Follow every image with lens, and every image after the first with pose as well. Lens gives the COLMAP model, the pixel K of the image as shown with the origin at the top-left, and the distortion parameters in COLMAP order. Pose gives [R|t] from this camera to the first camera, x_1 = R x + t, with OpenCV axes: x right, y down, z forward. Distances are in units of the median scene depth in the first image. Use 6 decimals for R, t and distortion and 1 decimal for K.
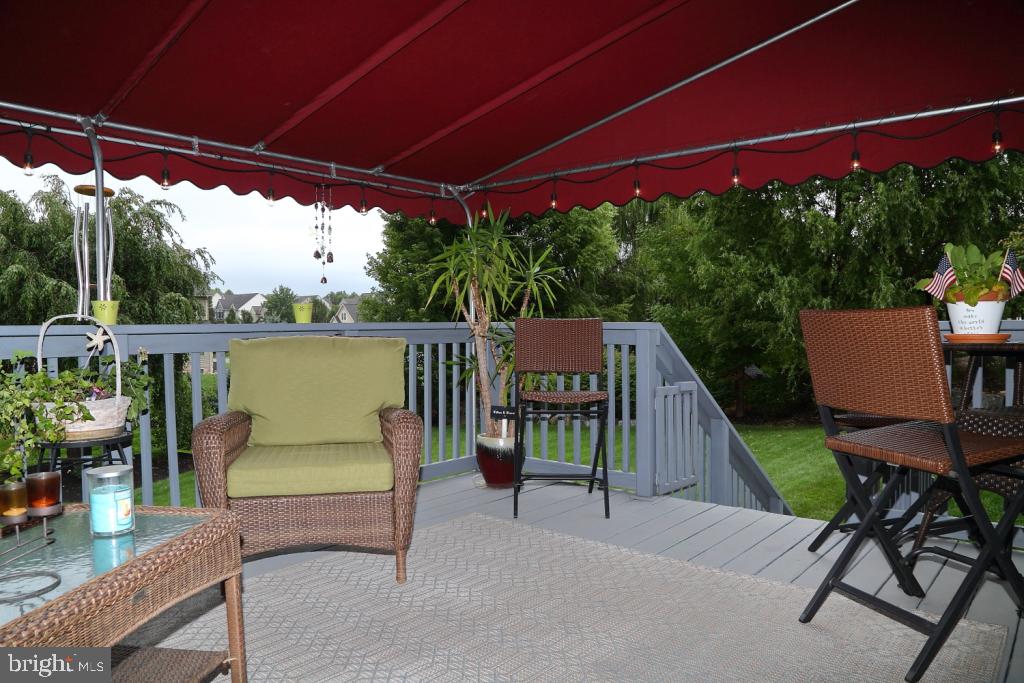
lens RADIAL K [[692.8, 0, 513.9], [0, 692.8, 338.6], [0, 0, 1]] dist [-0.004312, 0.004714]
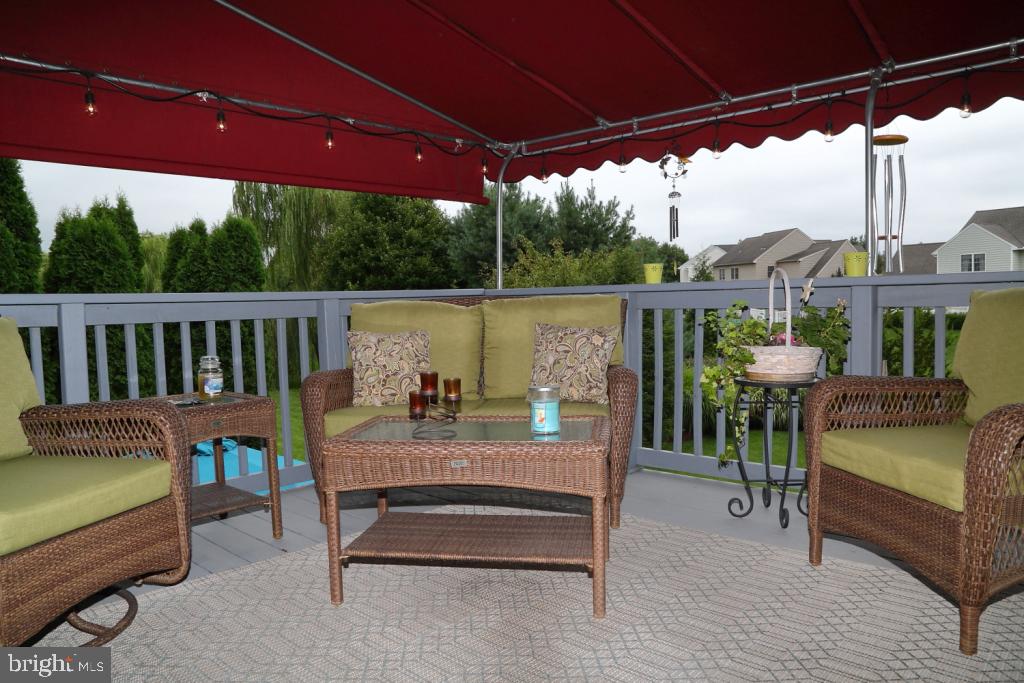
lens RADIAL K [[692.8, 0, 514.1], [0, 692.8, 342.8], [0, 0, 1]] dist [-0.004312, 0.004714]
pose [[0.051225, 0.086801, -0.994908, 0.572316], [0.005951, 0.996171, 0.087218, -0.022299], [0.998669, -0.010388, 0.050513, 0.627033]]
